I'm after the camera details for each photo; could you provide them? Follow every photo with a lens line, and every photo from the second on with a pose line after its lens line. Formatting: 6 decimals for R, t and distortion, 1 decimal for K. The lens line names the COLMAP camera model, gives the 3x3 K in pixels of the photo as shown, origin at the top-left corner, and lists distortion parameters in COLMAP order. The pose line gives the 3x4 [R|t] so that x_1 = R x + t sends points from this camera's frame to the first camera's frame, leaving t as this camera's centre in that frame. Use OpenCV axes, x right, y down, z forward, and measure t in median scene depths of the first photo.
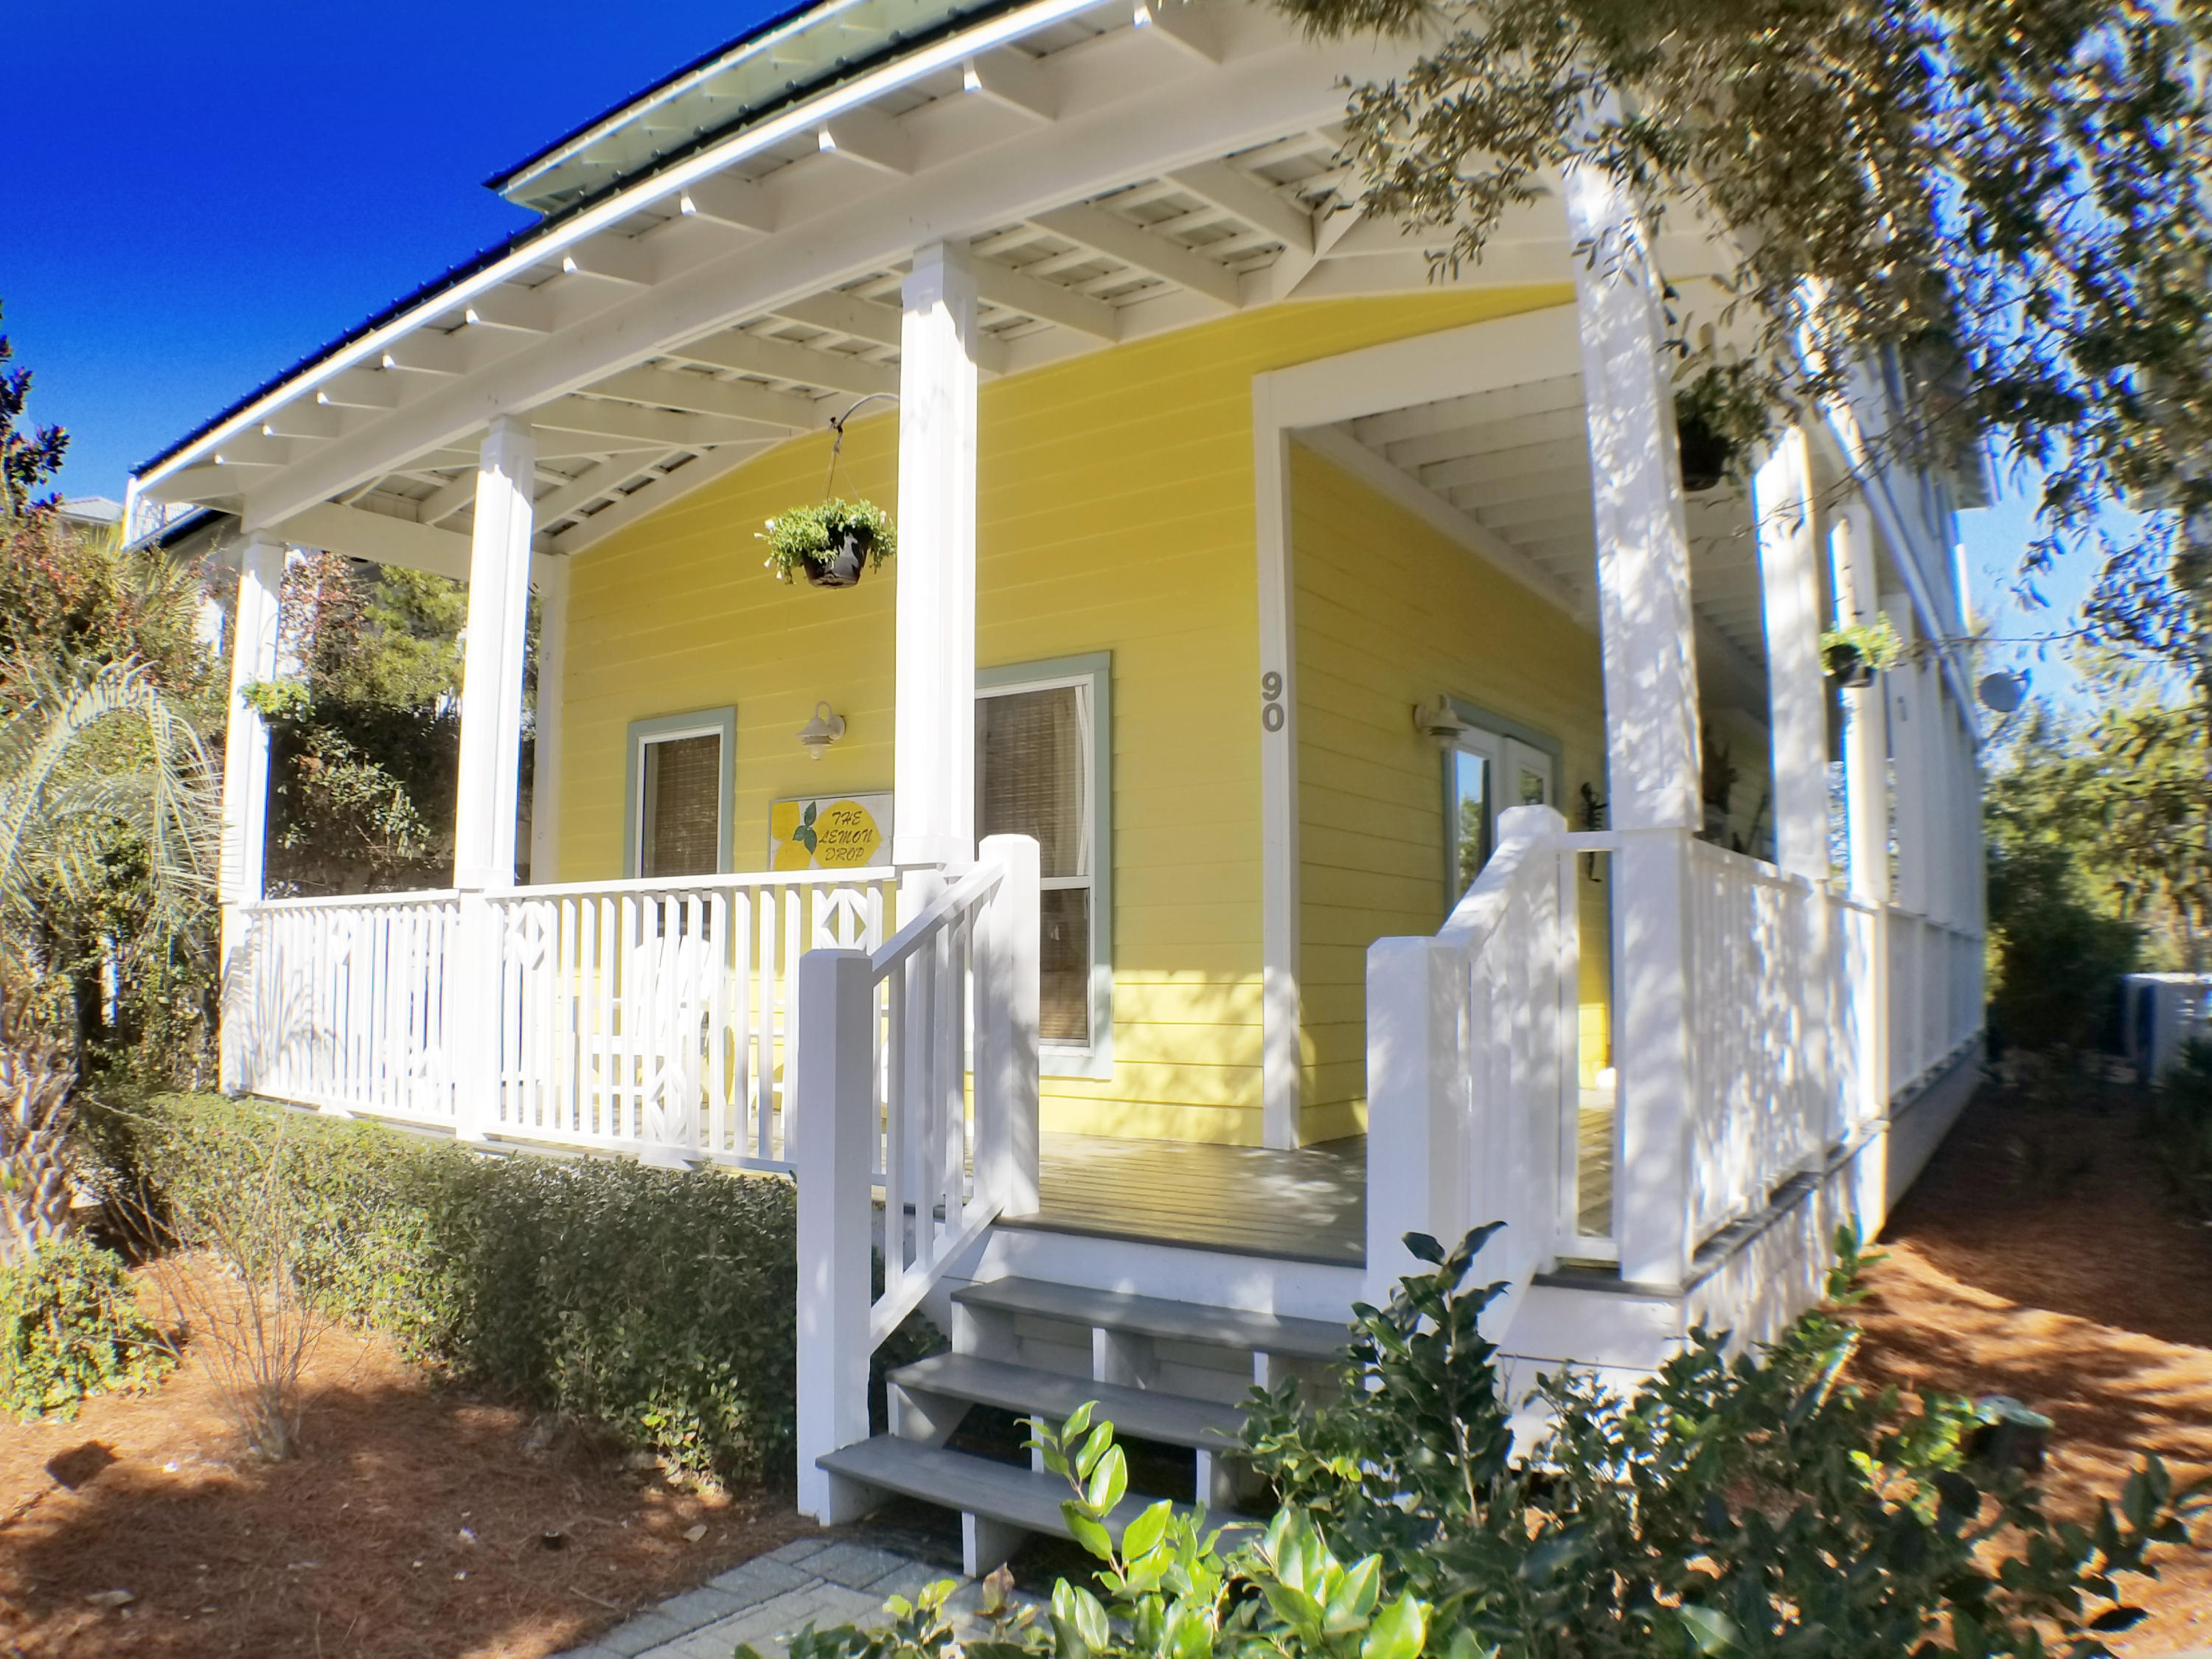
lens RADIAL K [[1635.2, 0, 1110.9], [0, 1635.2, 797.7], [0, 0, 1]] dist [-0.249956, 0.043855]
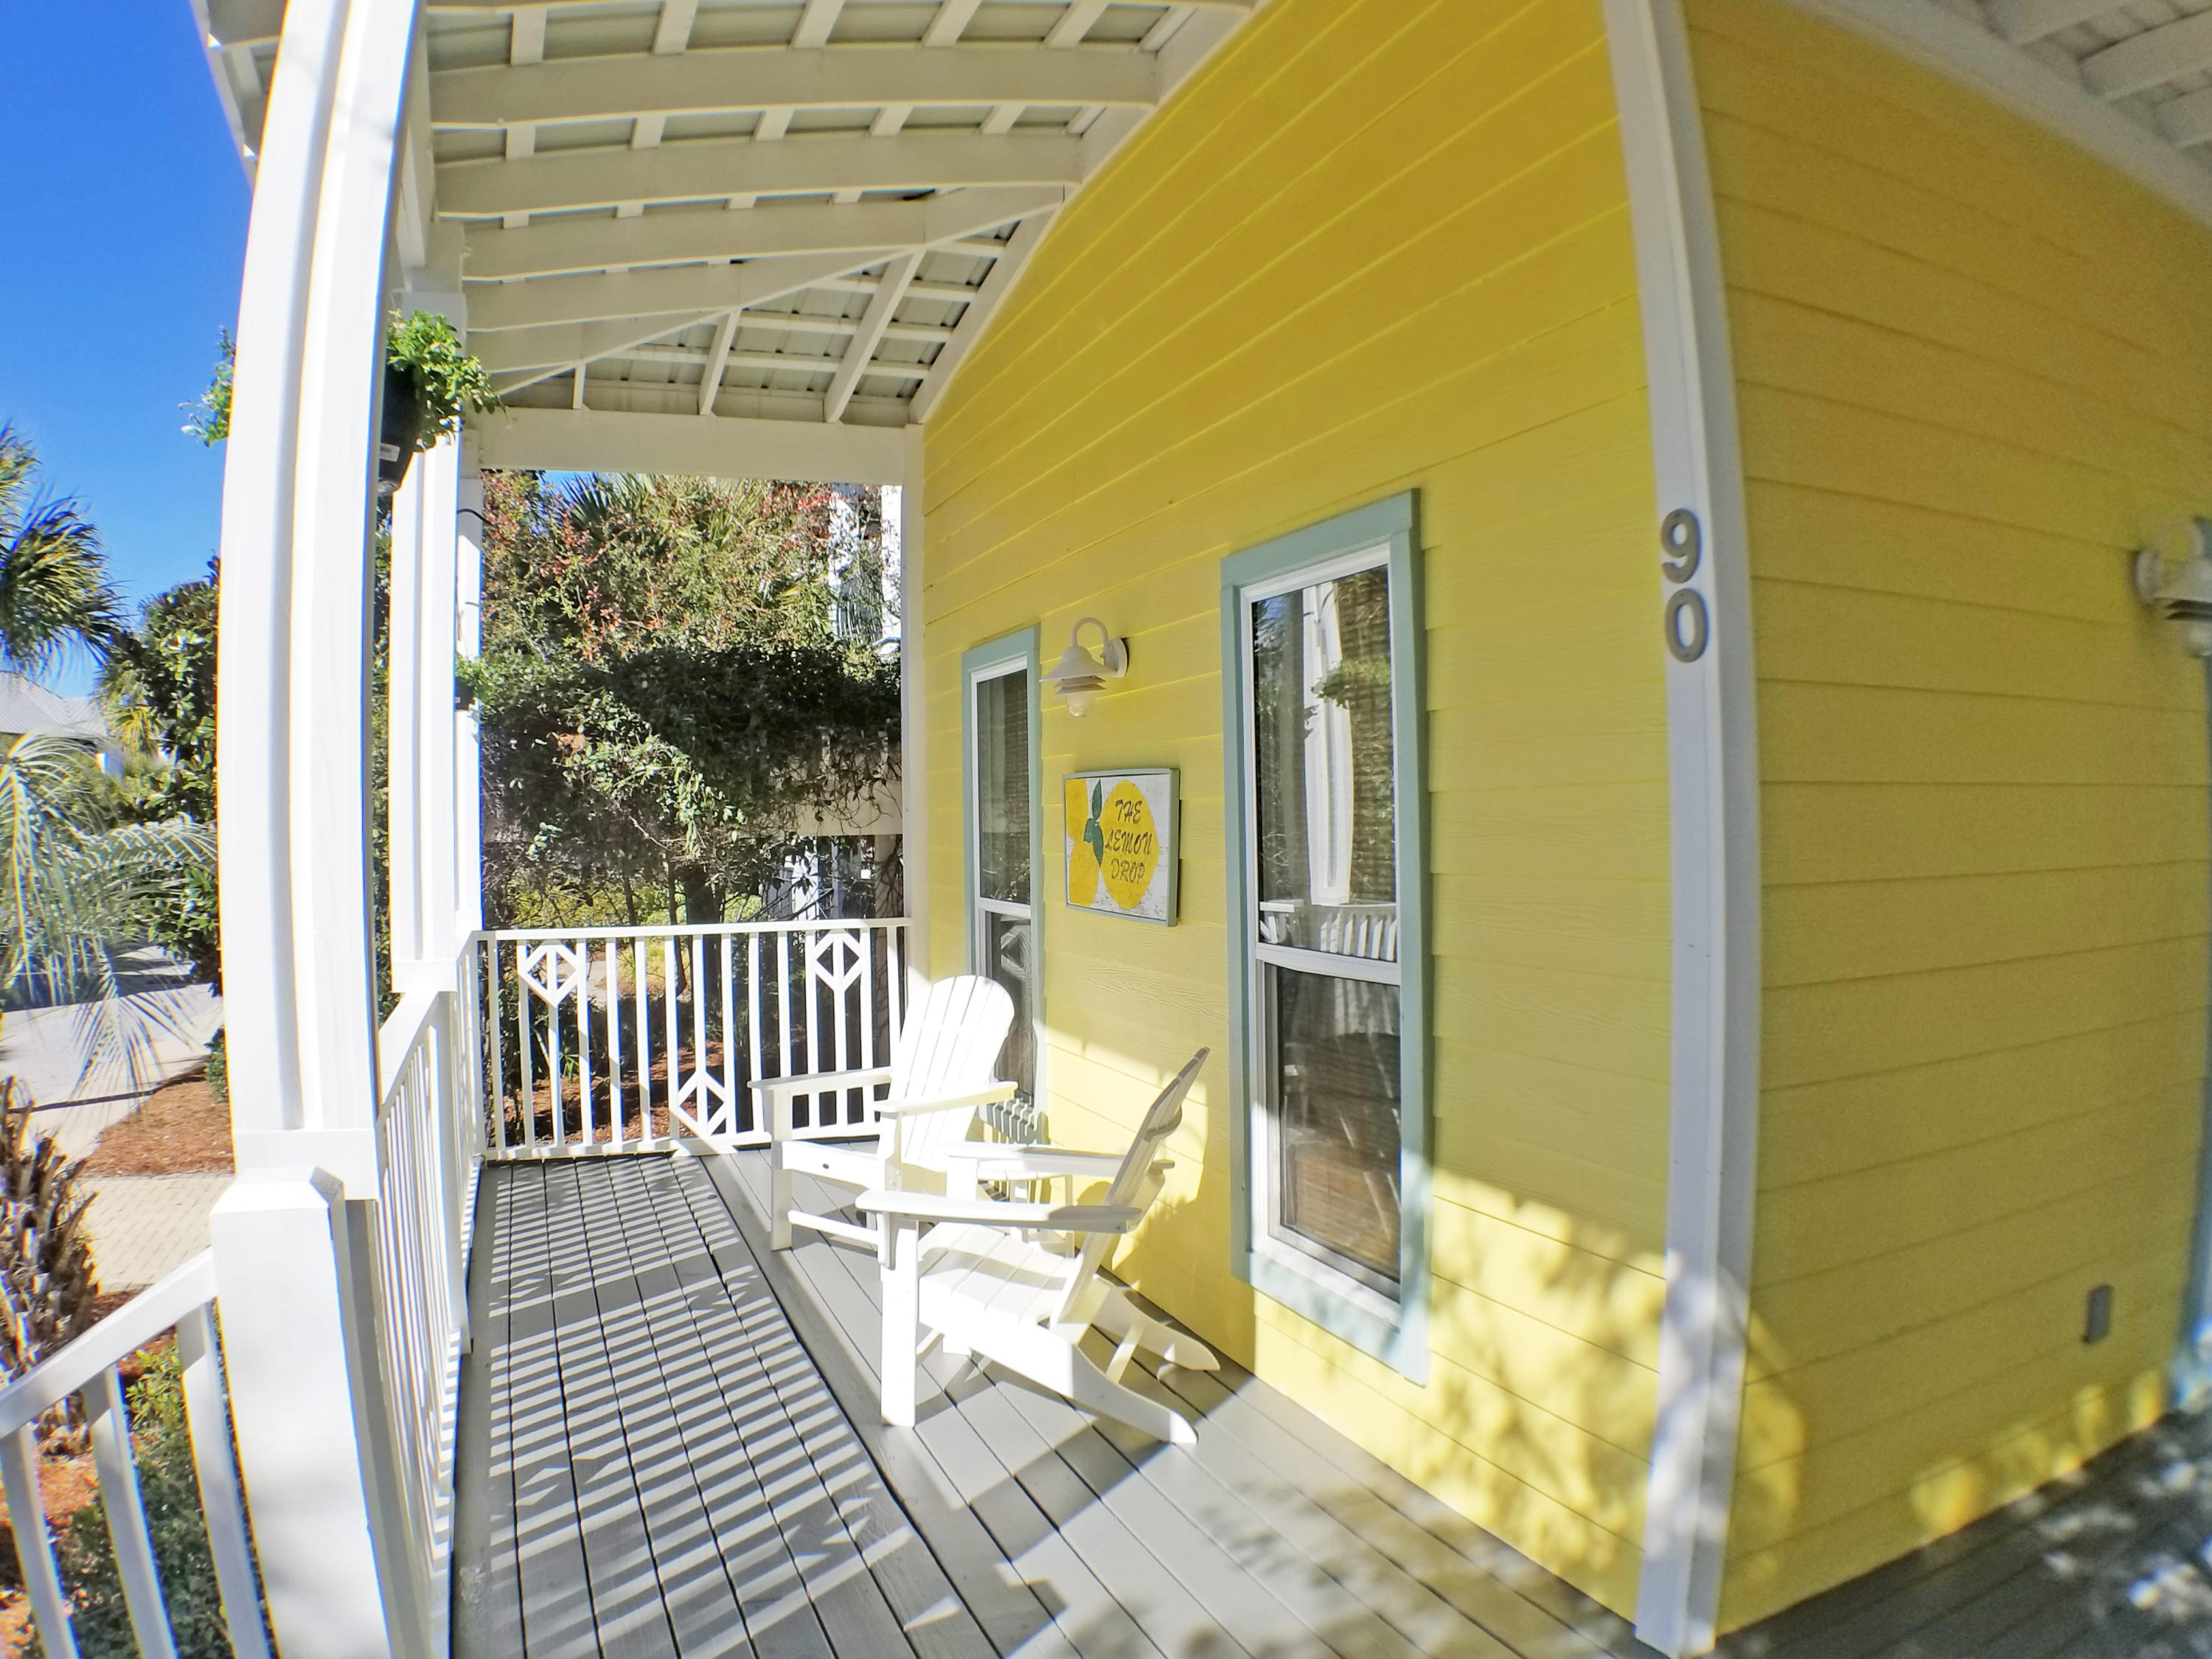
lens RADIAL K [[1635.2, 0, 1110.9], [0, 1635.2, 797.7], [0, 0, 1]] dist [-0.249956, 0.043855]
pose [[0.850148, -0.023293, -0.526028, 0.175520], [0.074674, 0.994257, 0.076658, -0.046089], [0.521221, -0.104451, 0.847005, 0.583516]]
